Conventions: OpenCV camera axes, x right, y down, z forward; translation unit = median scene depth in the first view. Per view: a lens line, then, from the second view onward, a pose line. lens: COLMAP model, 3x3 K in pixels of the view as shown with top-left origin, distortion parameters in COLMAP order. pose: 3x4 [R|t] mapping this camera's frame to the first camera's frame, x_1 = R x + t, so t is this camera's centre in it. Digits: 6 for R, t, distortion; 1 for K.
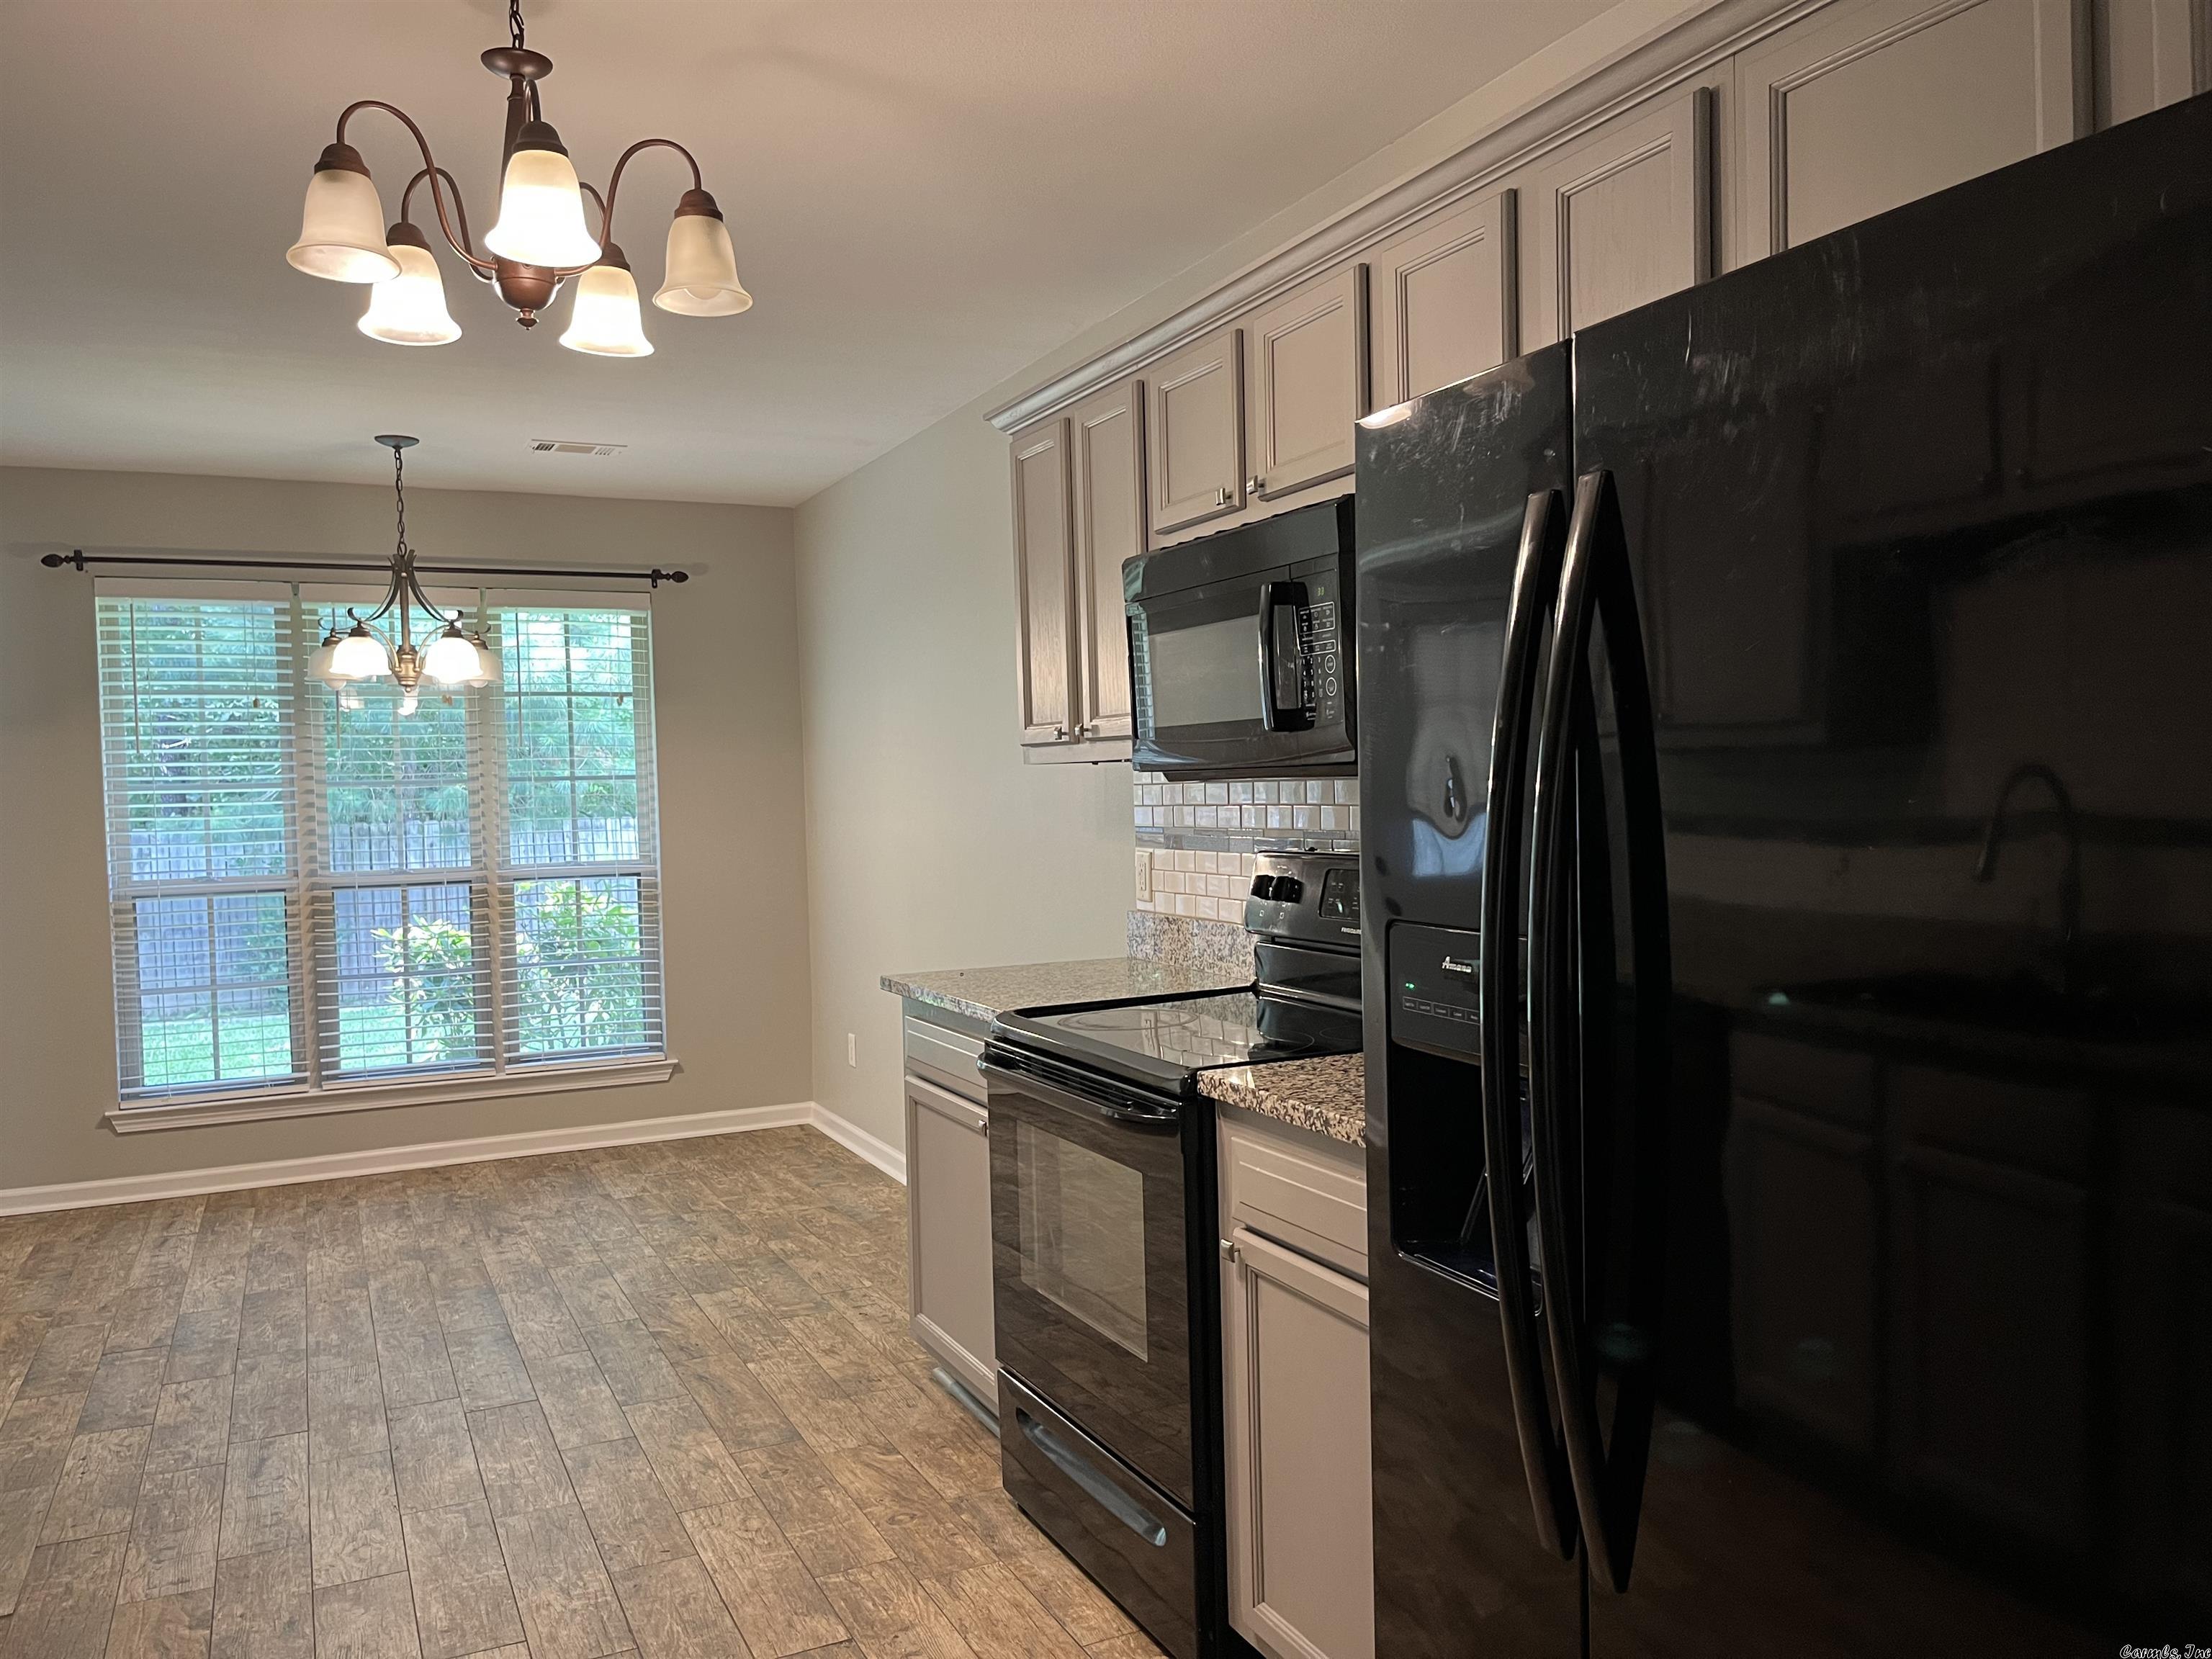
lens RADIAL K [[1666.6, 0, 1113.1], [0, 1666.6, 844.7], [0, 0, 1]] dist [0.064183, -0.089740]
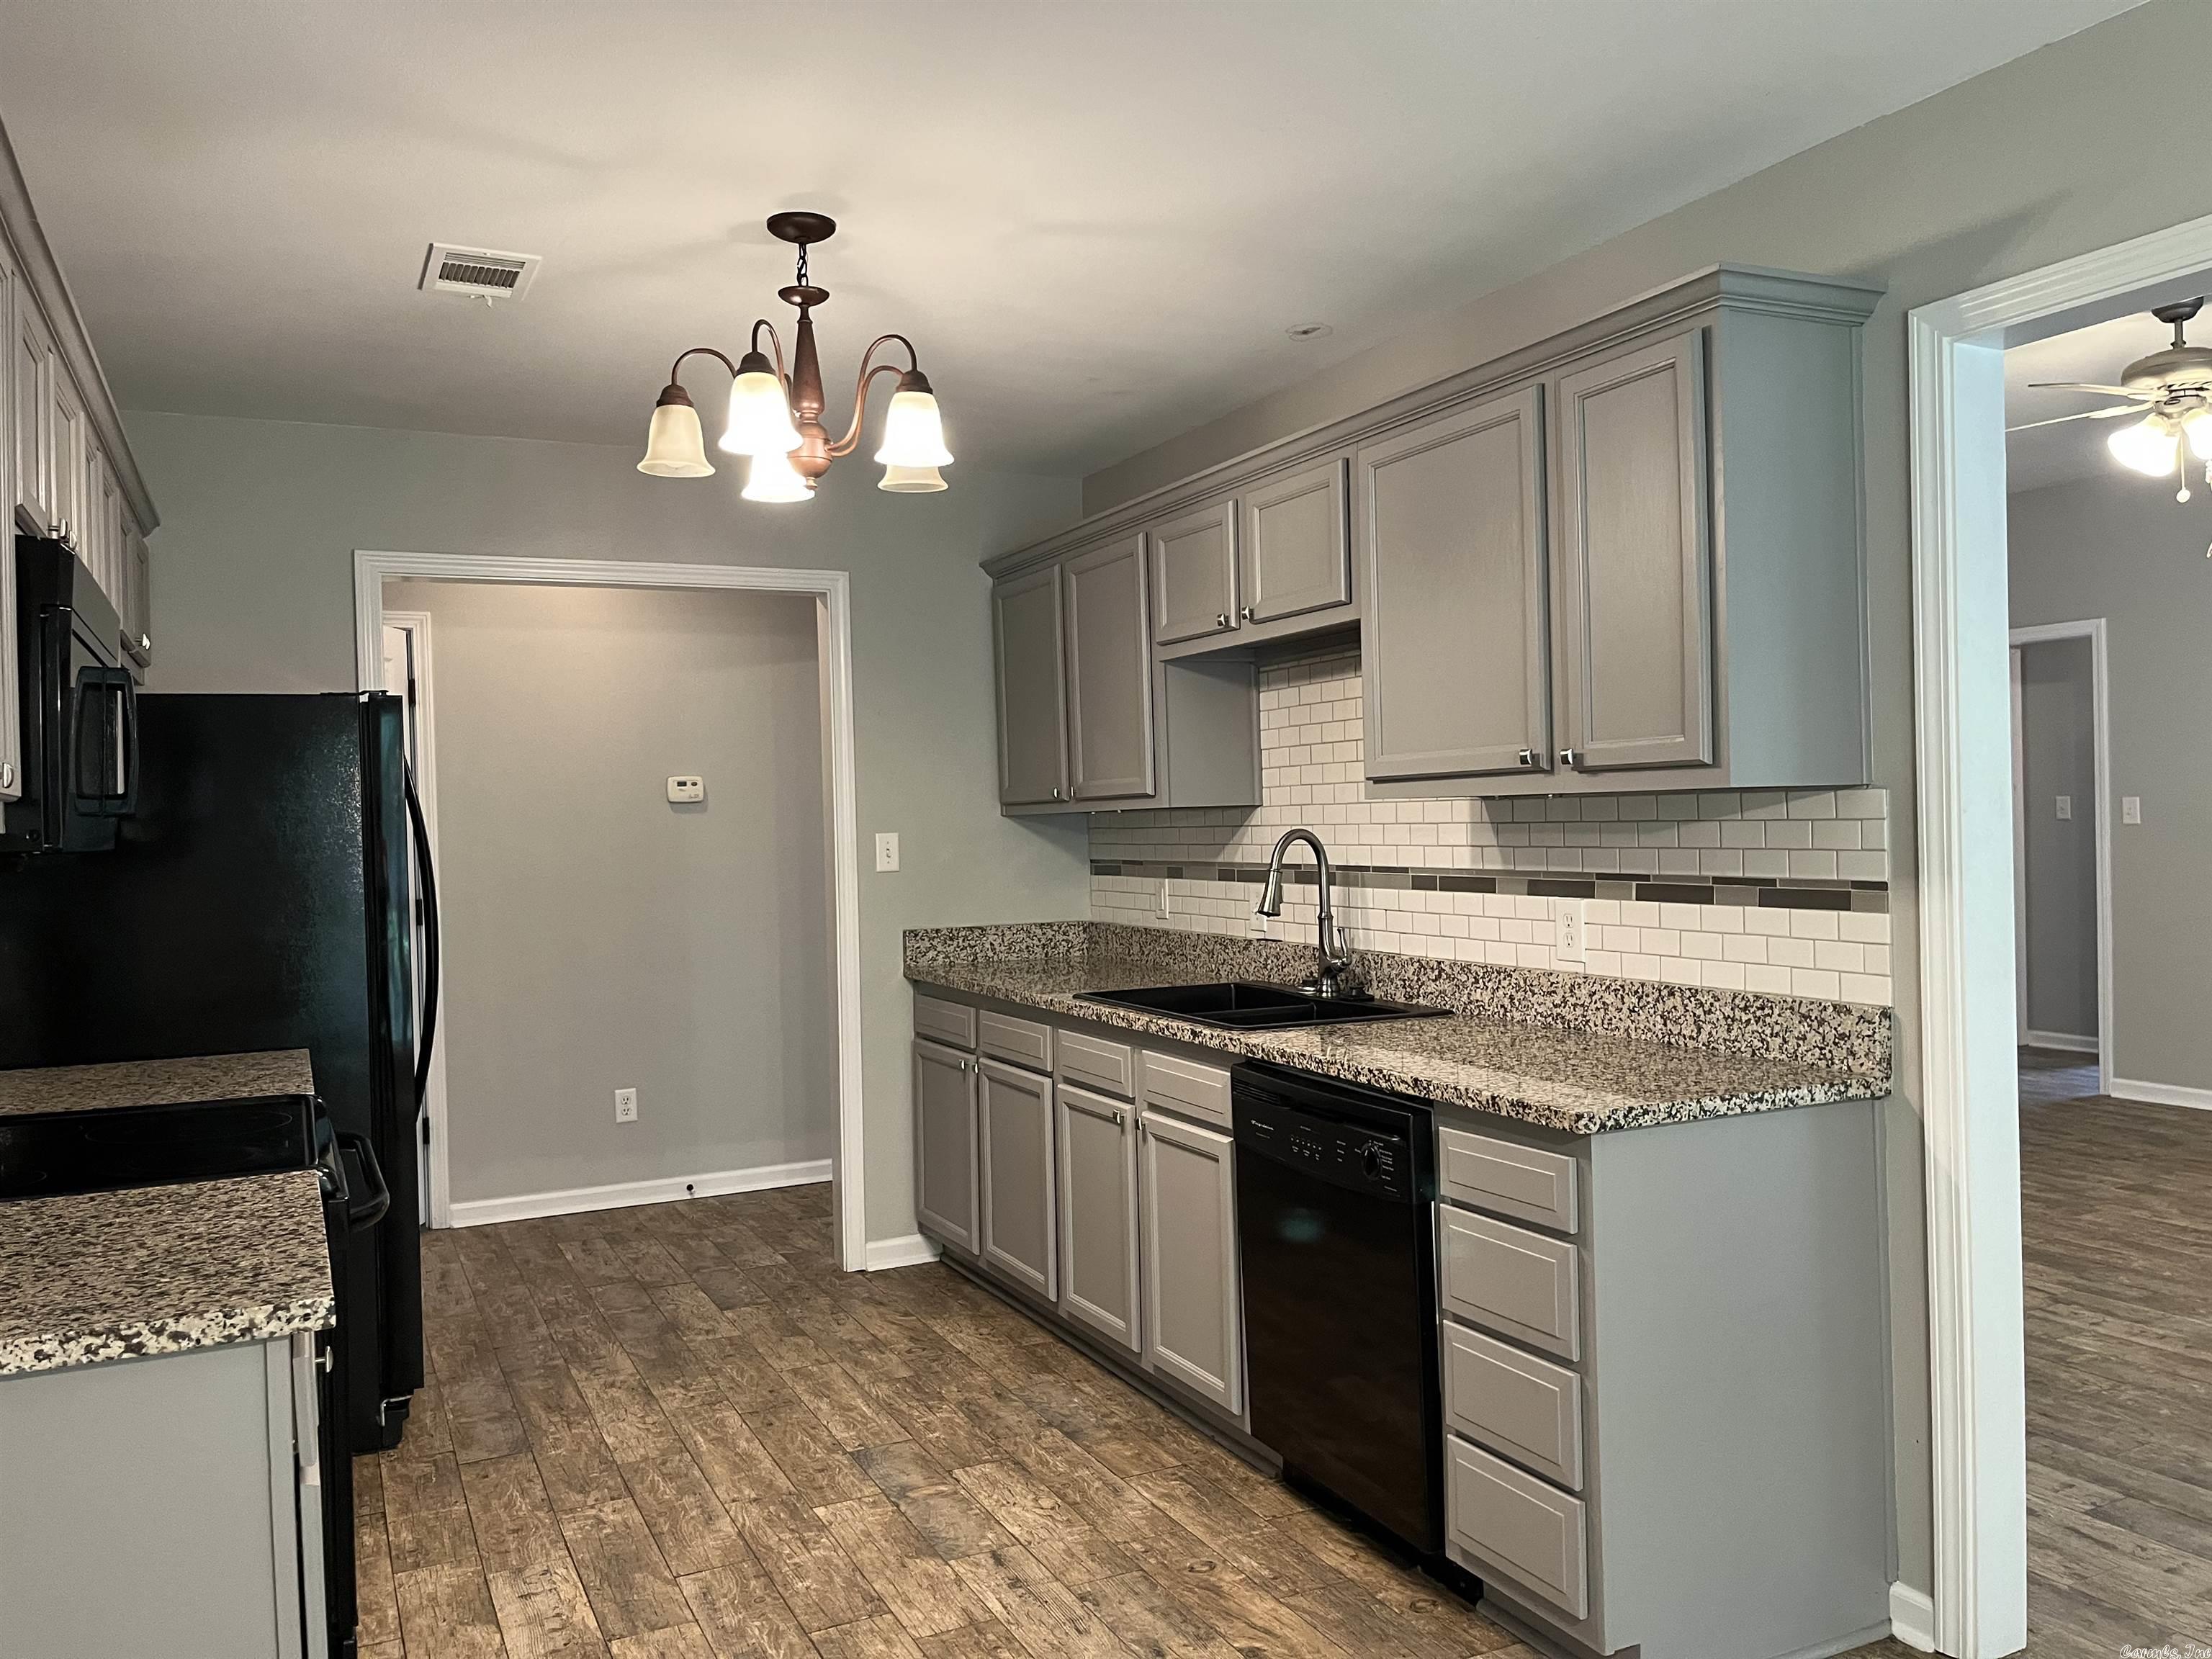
lens RADIAL K [[1666.6, 0, 1105.3], [0, 1666.6, 836.7], [0, 0, 1]] dist [0.064183, -0.089740]
pose [[-0.998716, 0.050650, 0.000314, -0.253722], [0.050604, 0.997504, 0.049244, -0.039237], [0.002181, 0.049197, -0.998787, 1.044285]]
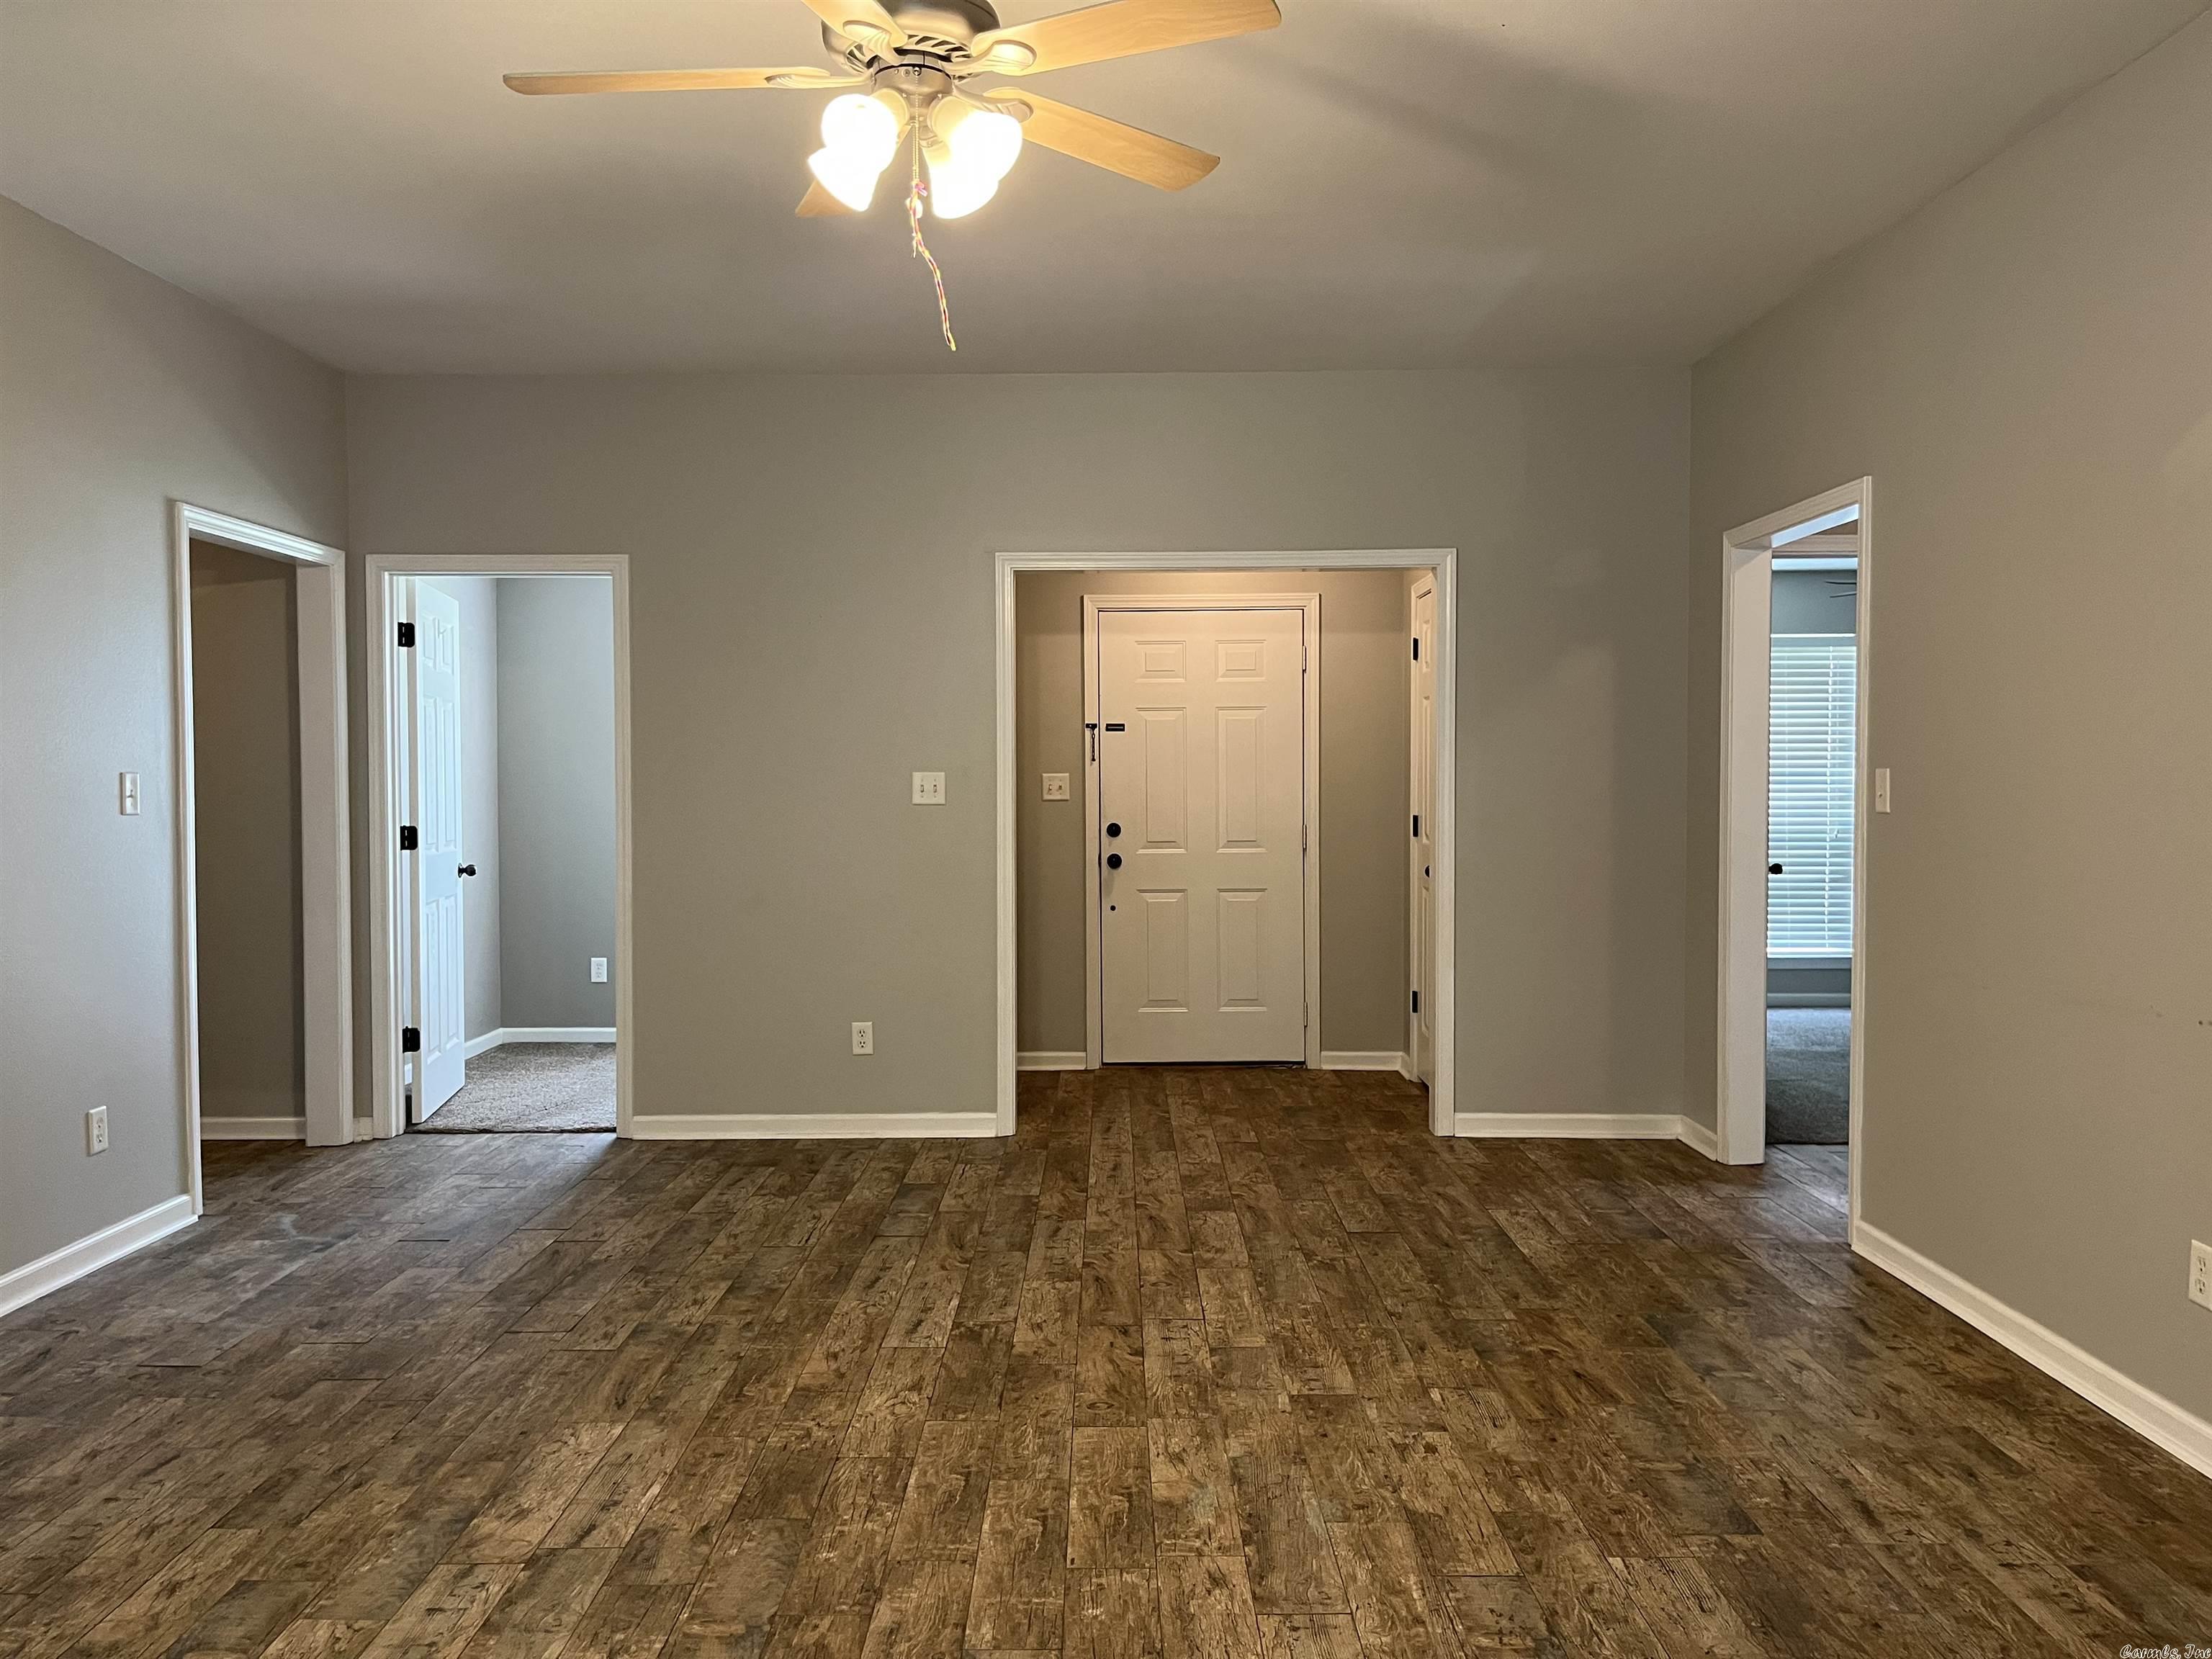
lens RADIAL K [[1666.6, 0, 1095.9], [0, 1666.6, 820.6], [0, 0, 1]] dist [0.064183, -0.089740]
pose [[-0.897488, 0.013360, 0.440836, -1.143774], [0.039581, 0.997948, 0.050339, 0.008497], [-0.439259, 0.062627, -0.896175, 0.580771]]
